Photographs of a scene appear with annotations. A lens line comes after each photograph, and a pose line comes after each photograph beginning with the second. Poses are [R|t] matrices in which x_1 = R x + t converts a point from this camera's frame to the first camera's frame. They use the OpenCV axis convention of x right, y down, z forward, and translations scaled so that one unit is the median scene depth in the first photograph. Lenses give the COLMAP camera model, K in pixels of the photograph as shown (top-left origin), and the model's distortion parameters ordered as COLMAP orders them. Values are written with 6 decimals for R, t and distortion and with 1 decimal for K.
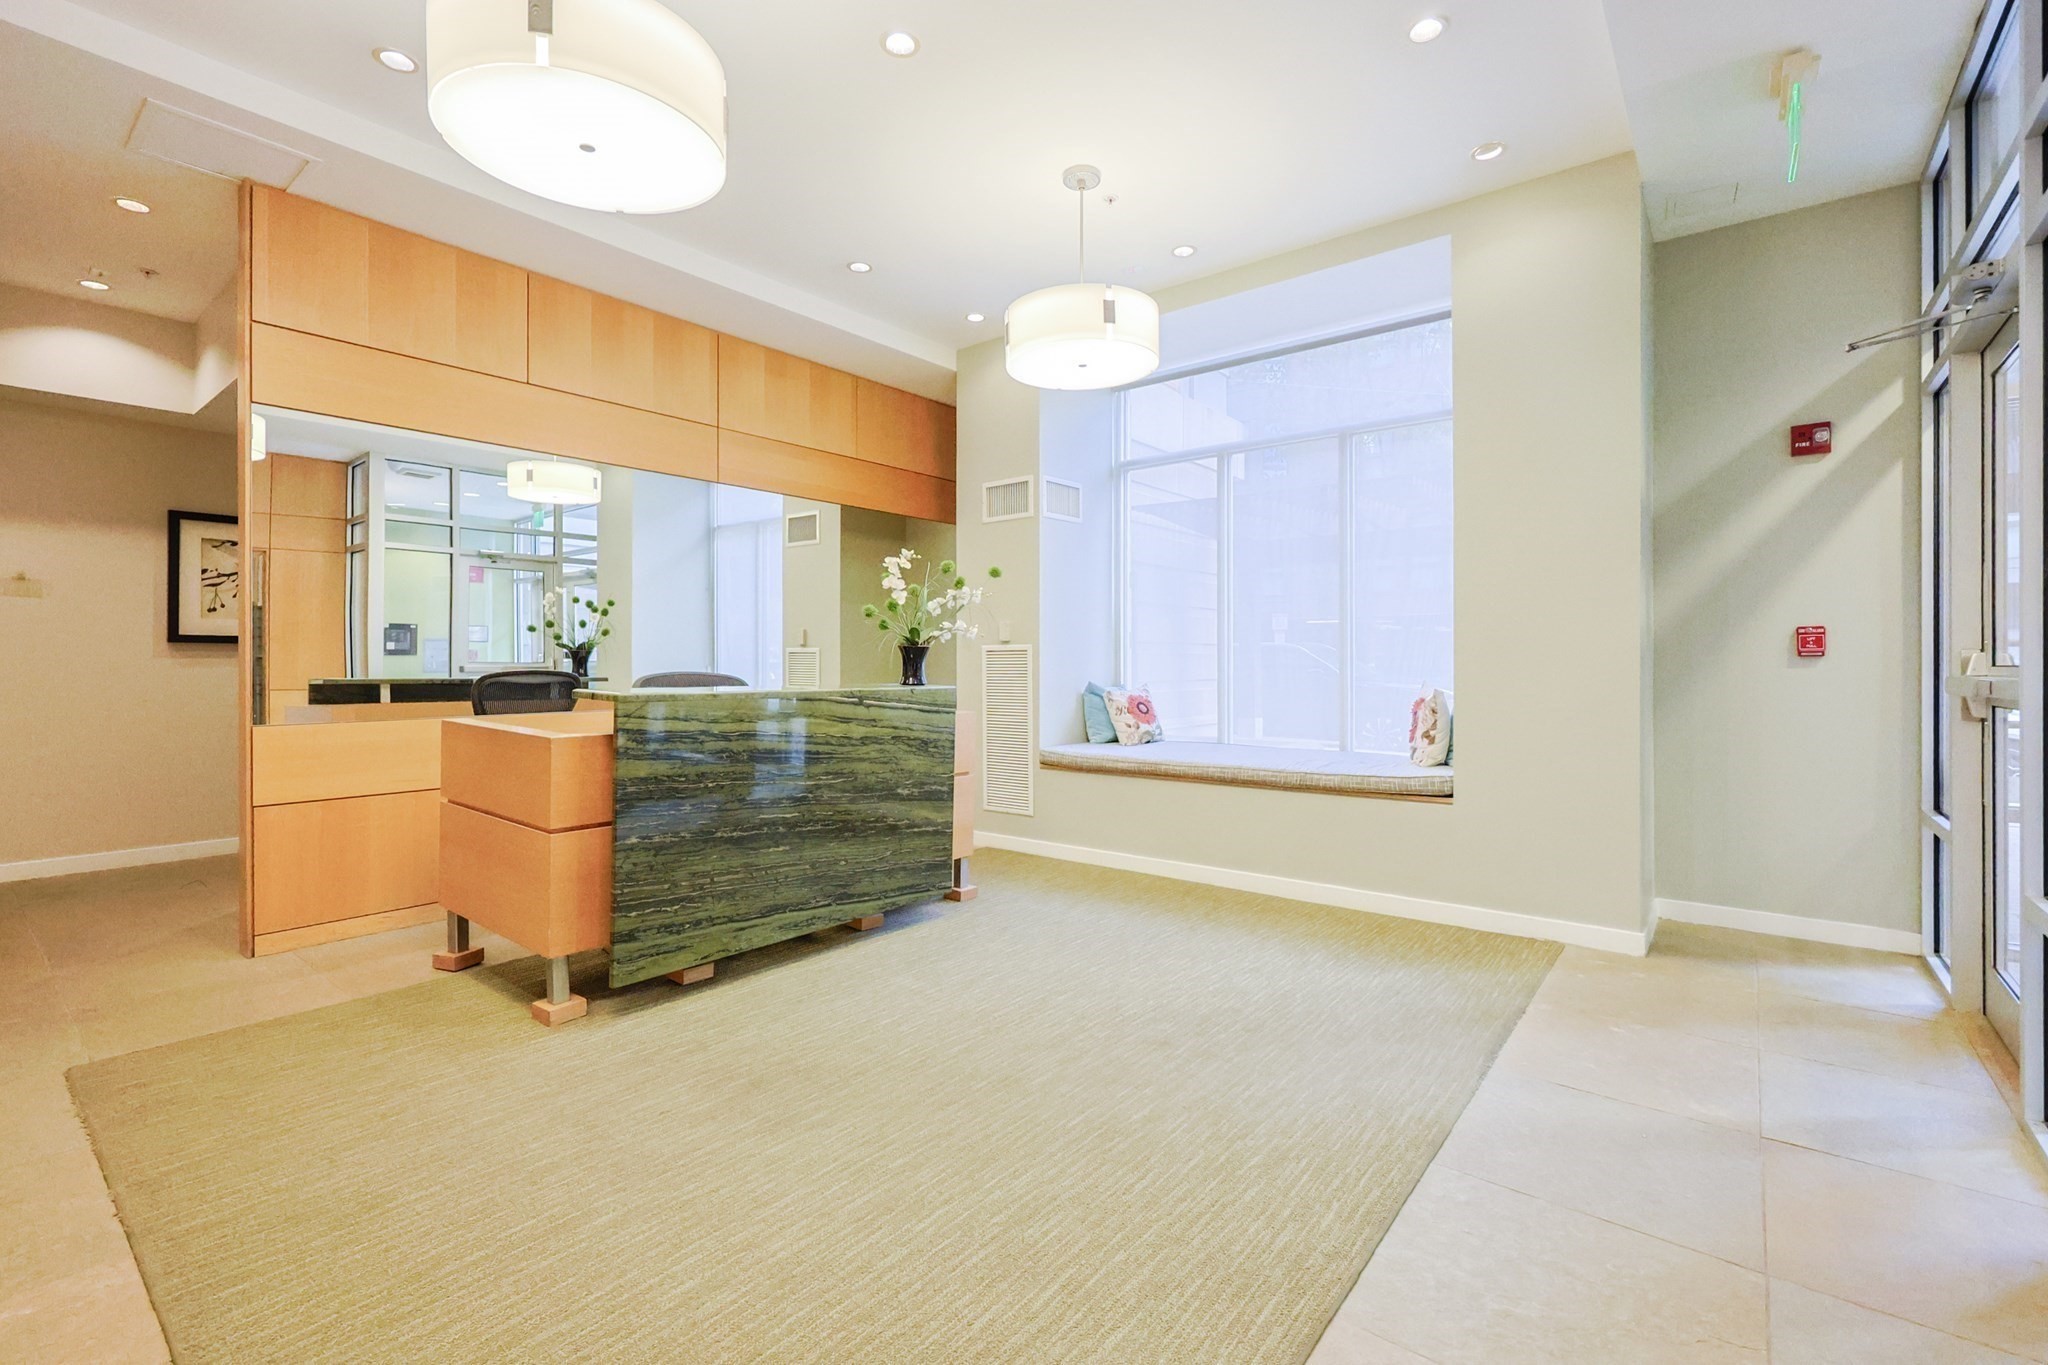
lens RADIAL K [[902.6, 0, 1026.6], [0, 902.6, 652.7], [0, 0, 1]] dist [0.000113, 0.000025]
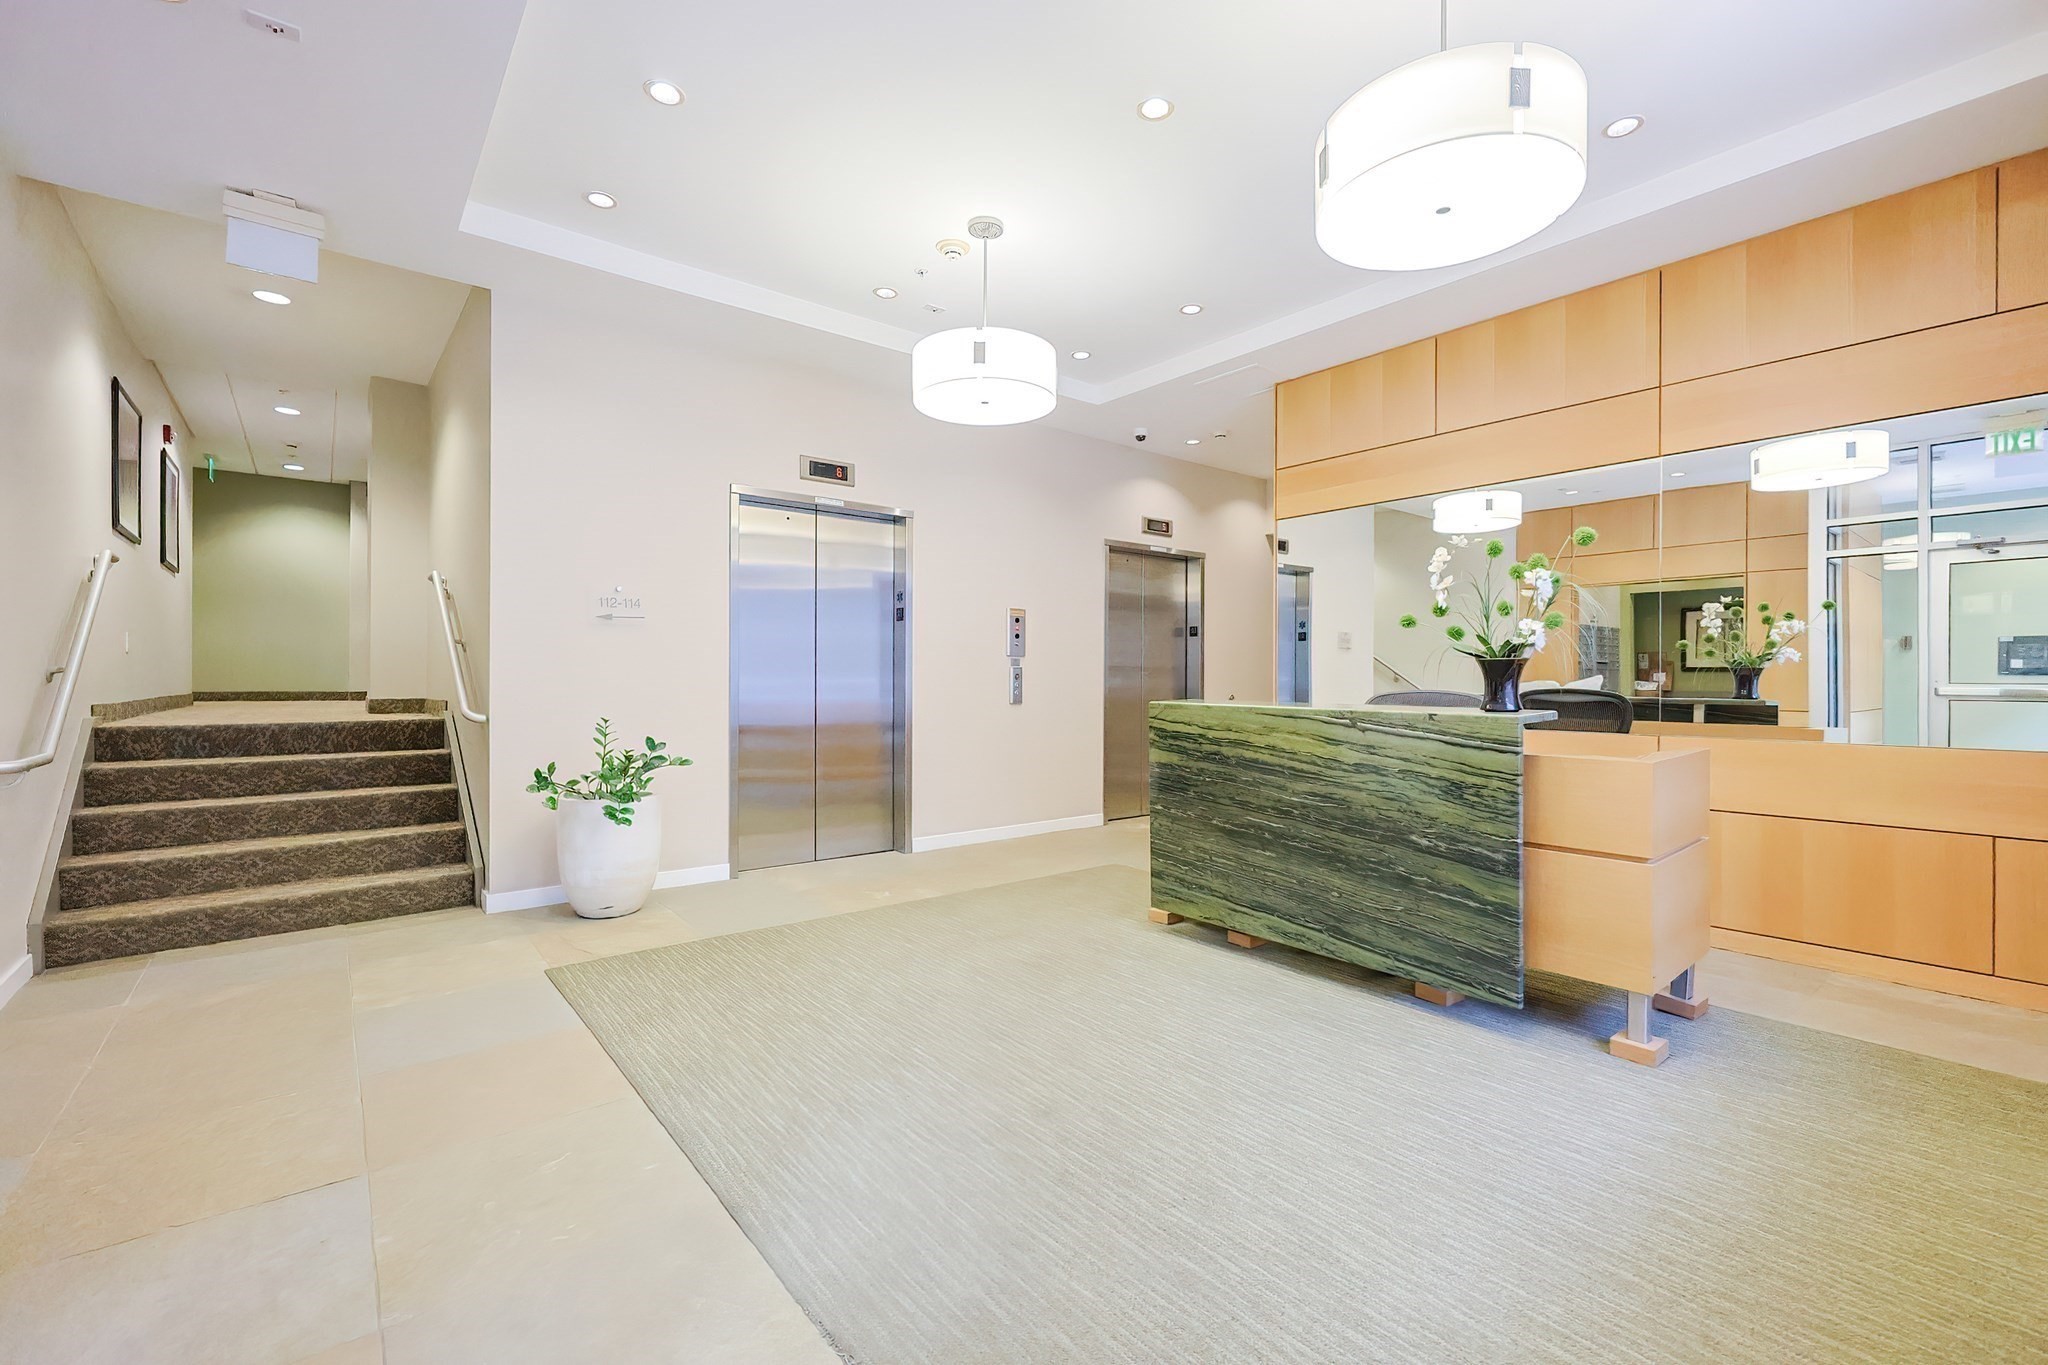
lens RADIAL K [[847.4, 0, 1024.0], [0, 847.4, 682.5], [0, 0, 1]] dist [-0.014216, 0.000013]
pose [[-0.202584, 0.002134, -0.979262, 0.713792], [0.005089, 0.999986, 0.001127, 0.010499], [0.979252, -0.004756, -0.202593, 0.854089]]
